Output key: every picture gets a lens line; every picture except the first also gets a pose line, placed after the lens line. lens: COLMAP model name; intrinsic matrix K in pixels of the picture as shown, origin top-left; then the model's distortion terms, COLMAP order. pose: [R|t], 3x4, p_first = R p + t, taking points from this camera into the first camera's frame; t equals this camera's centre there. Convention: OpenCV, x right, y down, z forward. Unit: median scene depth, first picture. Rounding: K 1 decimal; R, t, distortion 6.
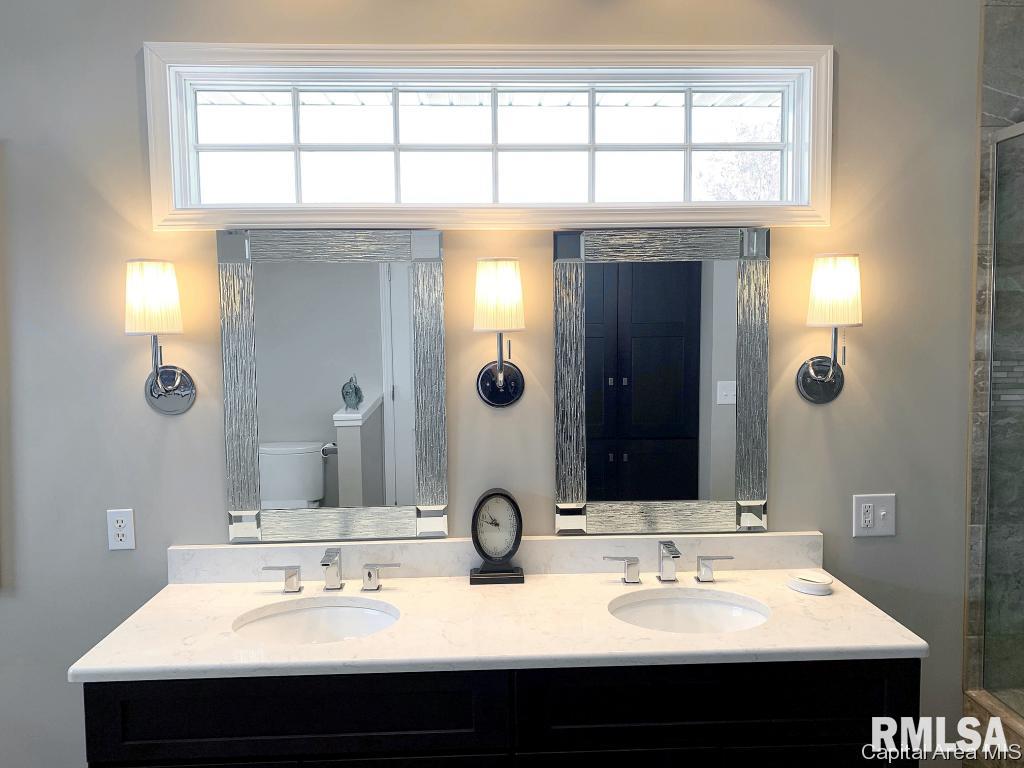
lens RADIAL K [[786.0, 0, 509.7], [0, 786.0, 376.8], [0, 0, 1]] dist [0.060952, -0.079942]
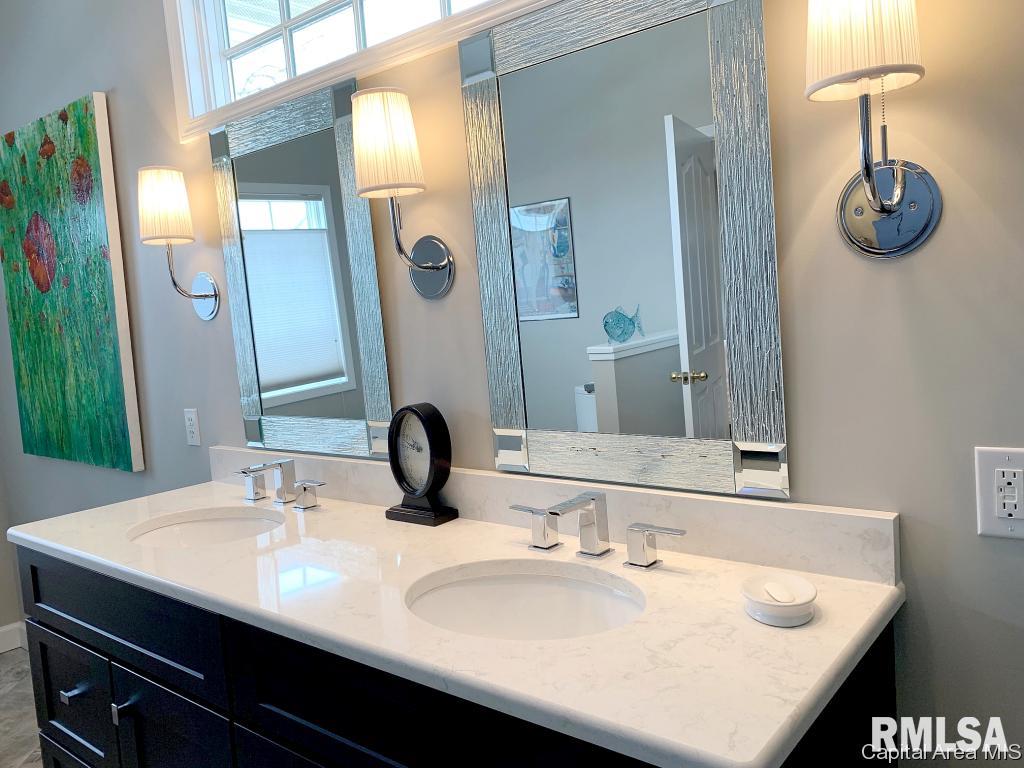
lens RADIAL K [[792.9, 0, 510.3], [0, 792.9, 381.2], [0, 0, 1]] dist [0.046202, -0.050028]
pose [[0.744471, 0.017803, -0.667418, 0.561434], [0.020734, 0.998546, 0.049764, 0.082515], [0.667333, -0.050886, 0.743019, 0.473606]]
